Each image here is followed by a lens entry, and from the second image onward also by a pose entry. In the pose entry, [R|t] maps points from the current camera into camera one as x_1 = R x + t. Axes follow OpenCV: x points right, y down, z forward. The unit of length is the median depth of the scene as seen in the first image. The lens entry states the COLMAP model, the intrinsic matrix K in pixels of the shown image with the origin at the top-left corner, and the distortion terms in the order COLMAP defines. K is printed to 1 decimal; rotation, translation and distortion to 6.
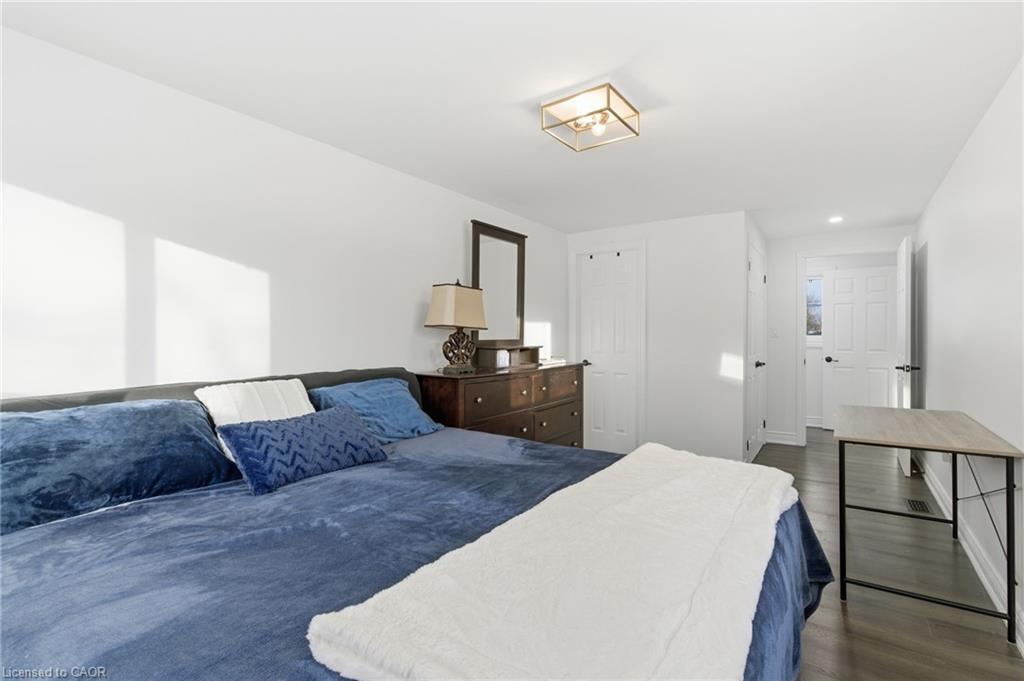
lens RADIAL K [[476.6, 0, 513.6], [0, 476.6, 337.1], [0, 0, 1]] dist [0.007740, -0.000954]
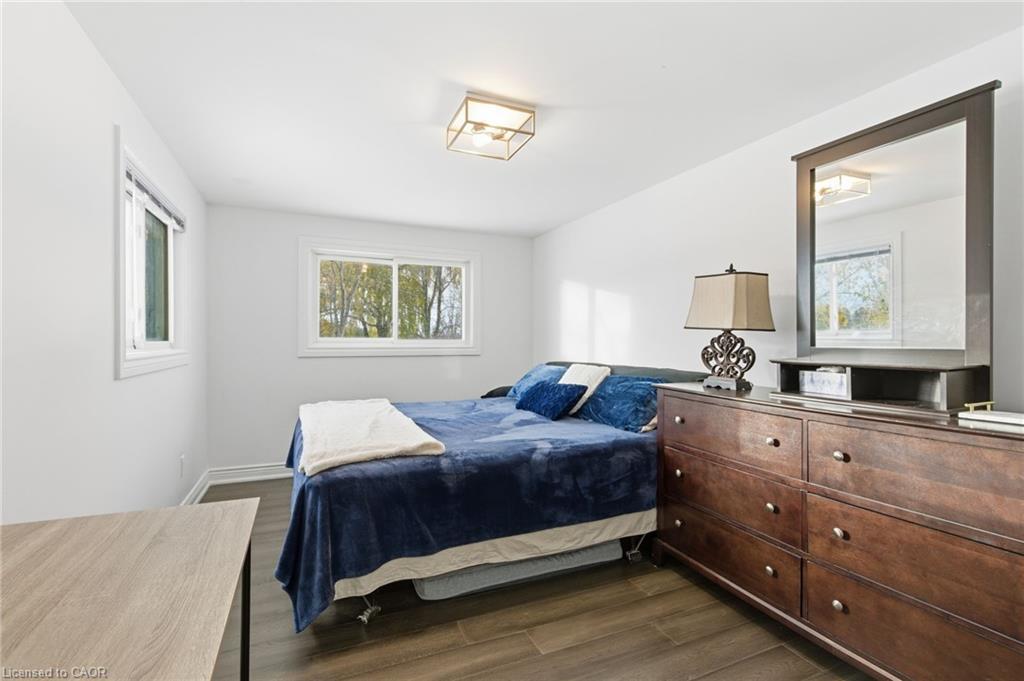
lens RADIAL K [[476.6, 0, 513.6], [0, 476.6, 337.1], [0, 0, 1]] dist [0.007740, -0.000954]
pose [[-0.515307, -0.001427, -0.857005, 0.711517], [-0.003656, 0.999993, 0.000533, -0.005504], [0.856998, 0.003408, -0.515308, 1.109259]]
